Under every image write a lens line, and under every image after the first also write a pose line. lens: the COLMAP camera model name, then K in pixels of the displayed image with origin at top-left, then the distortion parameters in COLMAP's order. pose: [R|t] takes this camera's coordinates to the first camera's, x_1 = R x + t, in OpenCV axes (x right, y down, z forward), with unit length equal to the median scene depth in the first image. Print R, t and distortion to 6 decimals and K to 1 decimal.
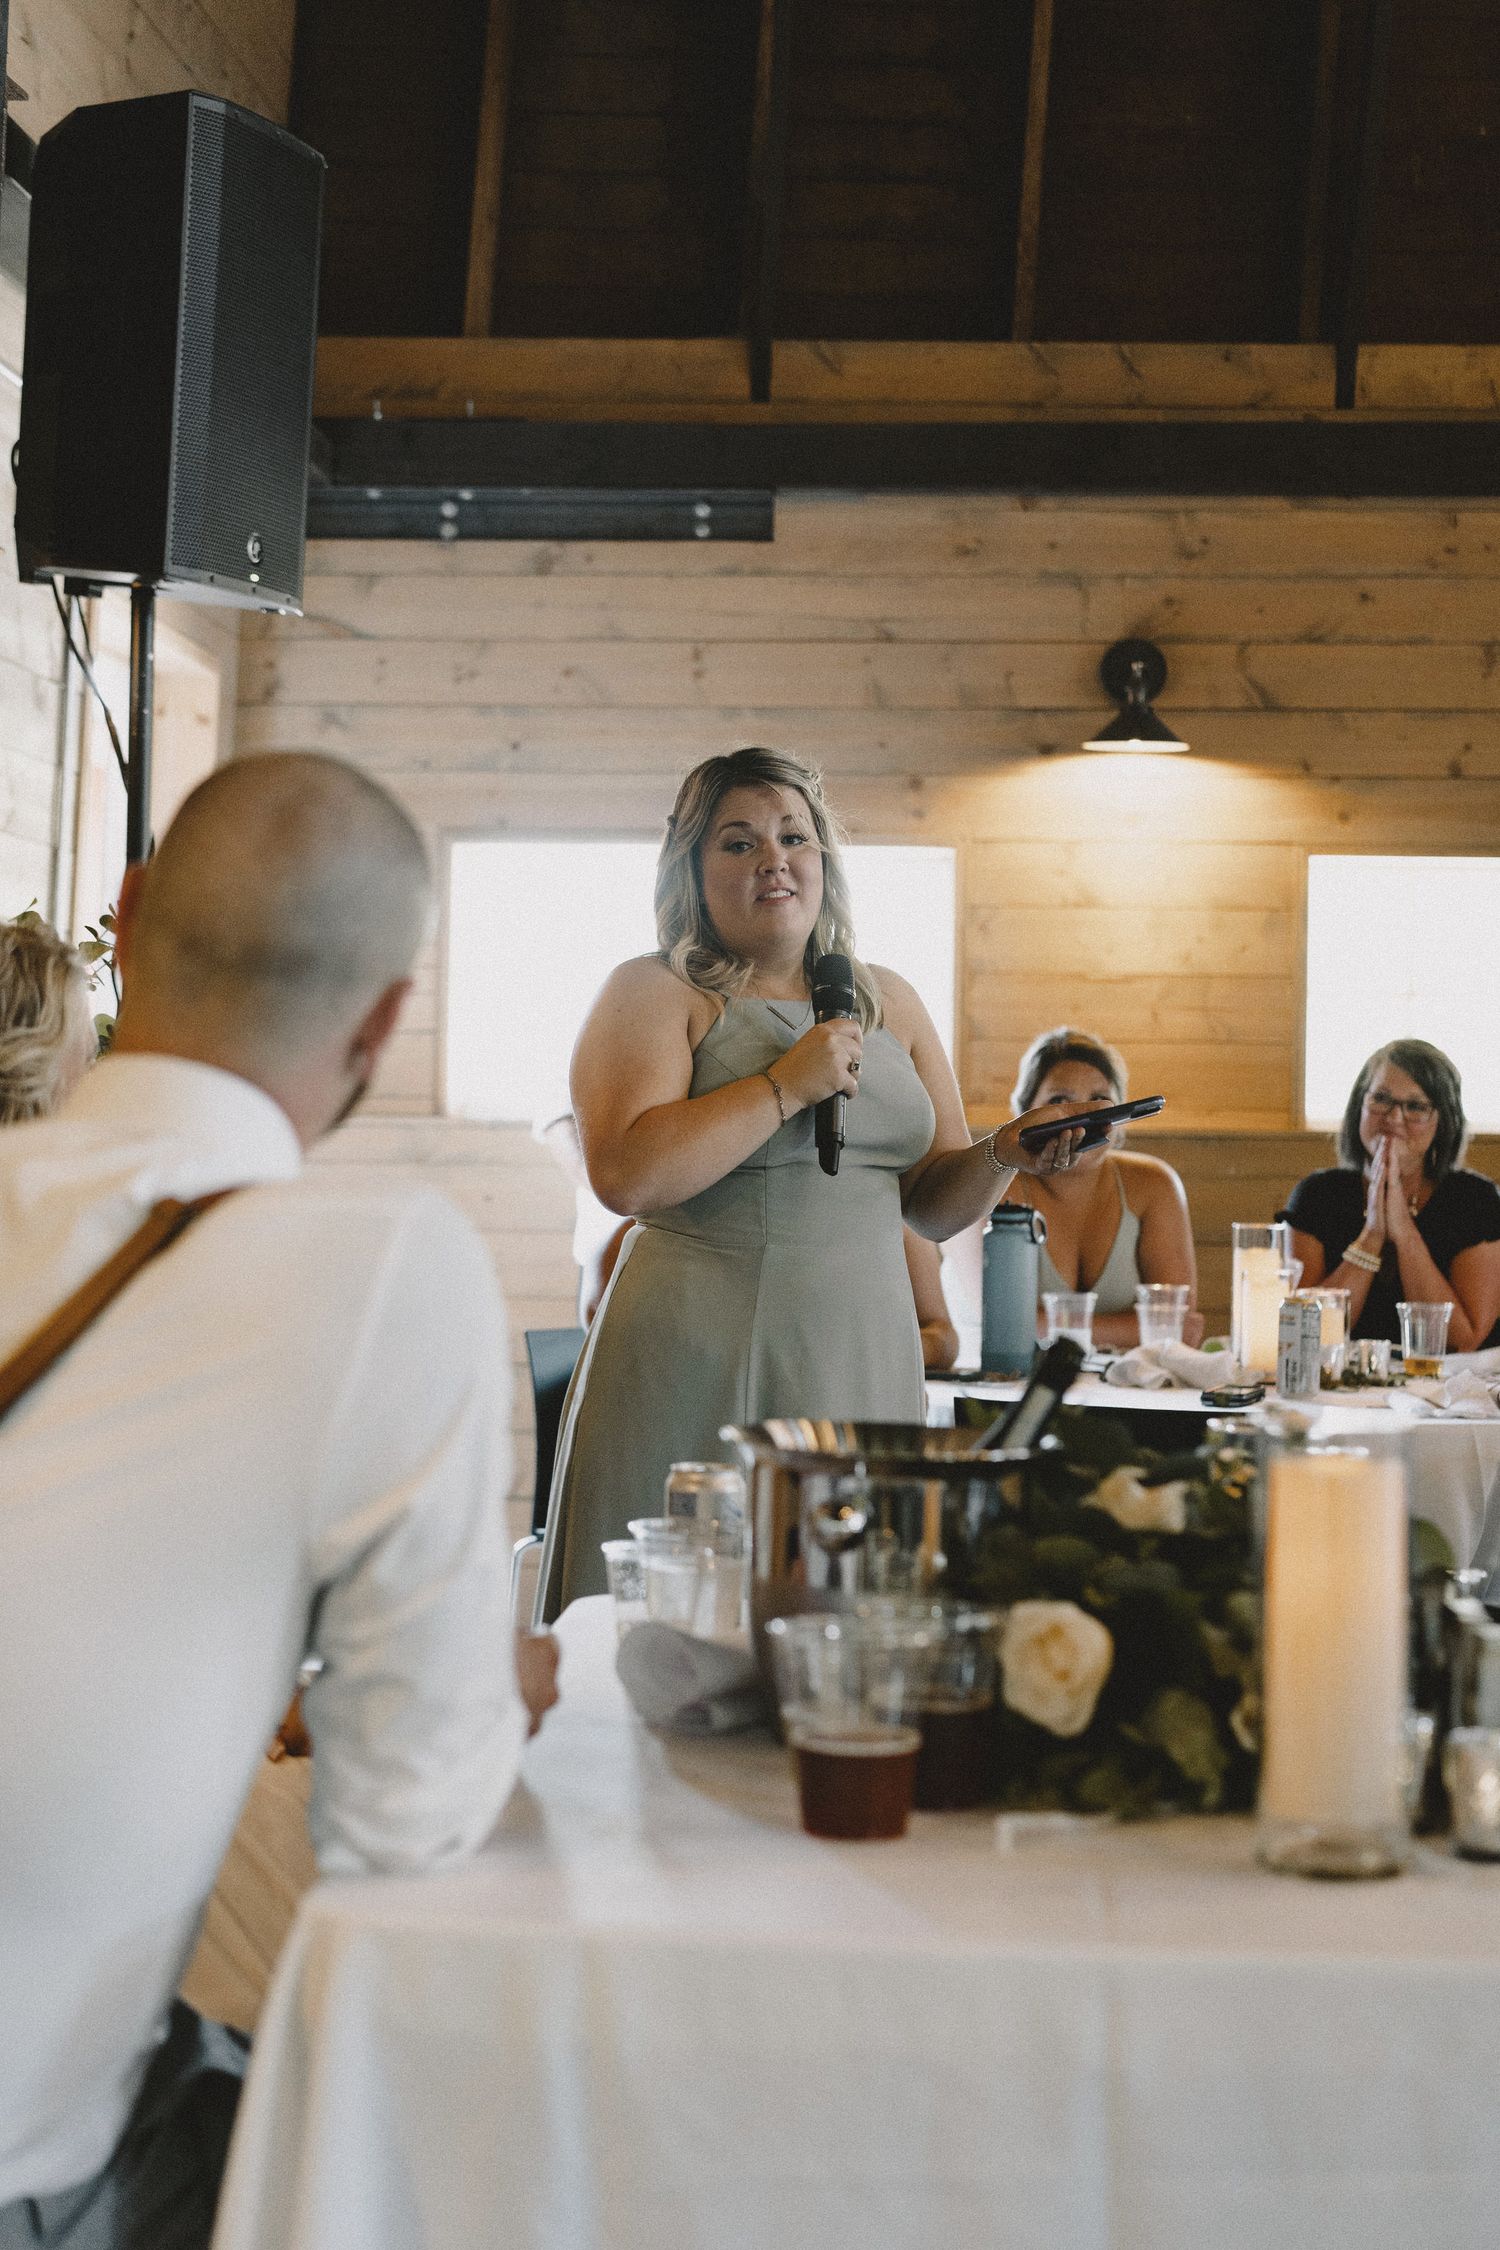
lens RADIAL K [[3578.5, 0, 750.0], [0, 3578.5, 1125.0], [0, 0, 1]] dist [-0.048736, -0.109969]
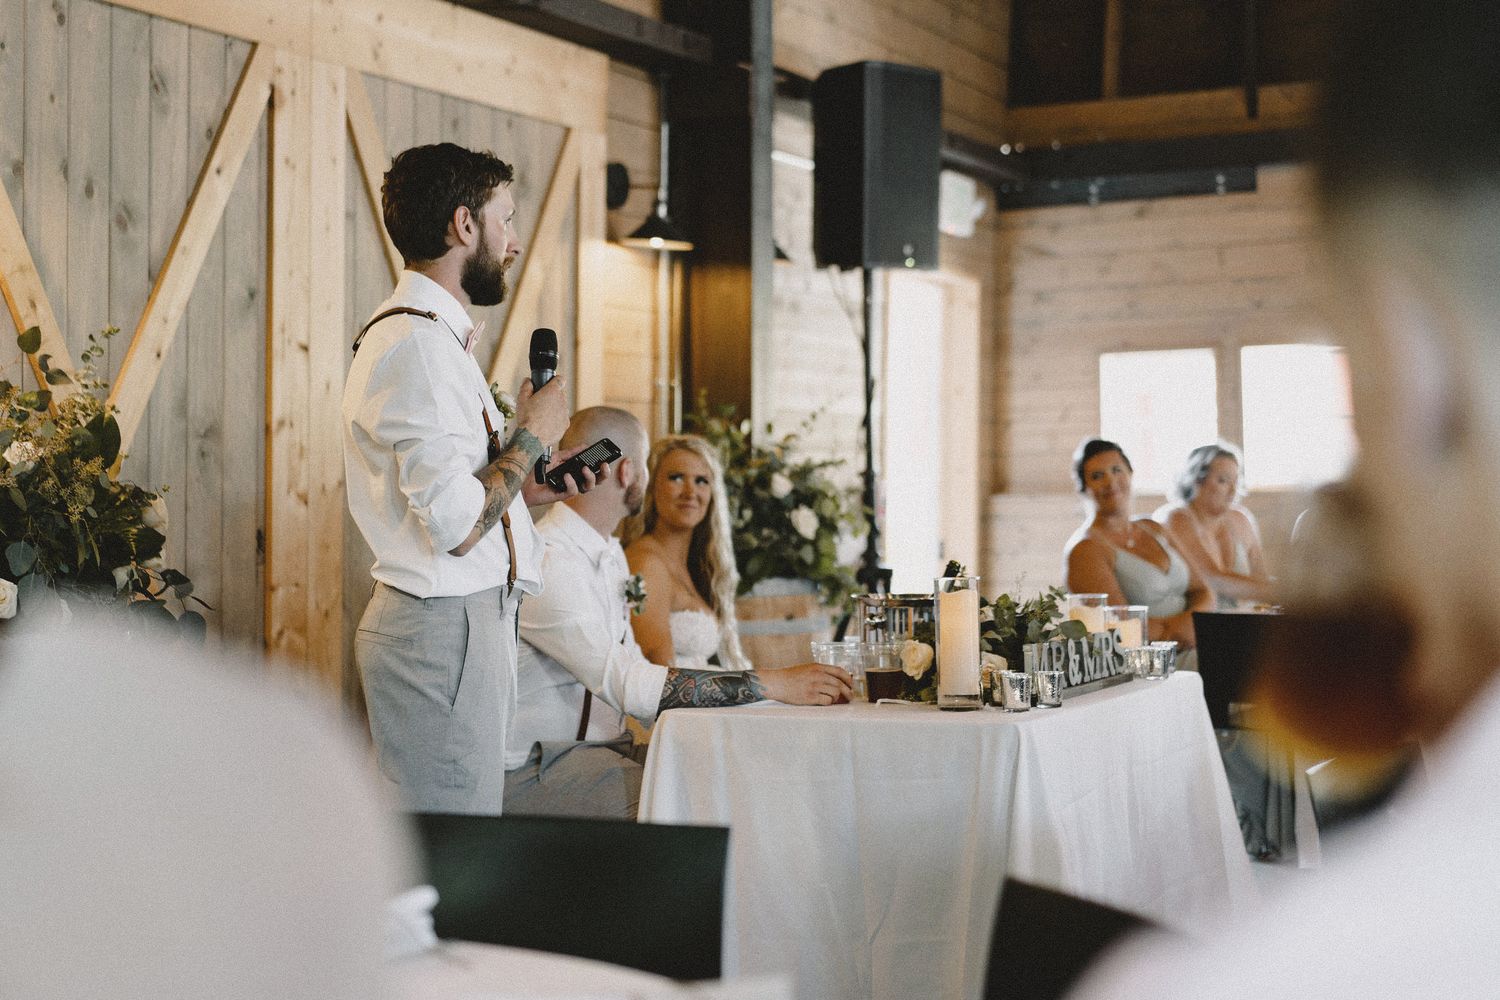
lens RADIAL K [[2385.7, 0, 750.0], [0, 2385.7, 500.0], [0, 0, 1]] dist [-0.048736, -0.109969]
pose [[0.931857, -0.038989, -0.360724, 0.210824], [0.039202, 0.999209, -0.006729, 0.003448], [0.360701, -0.007871, 0.932648, -0.316581]]
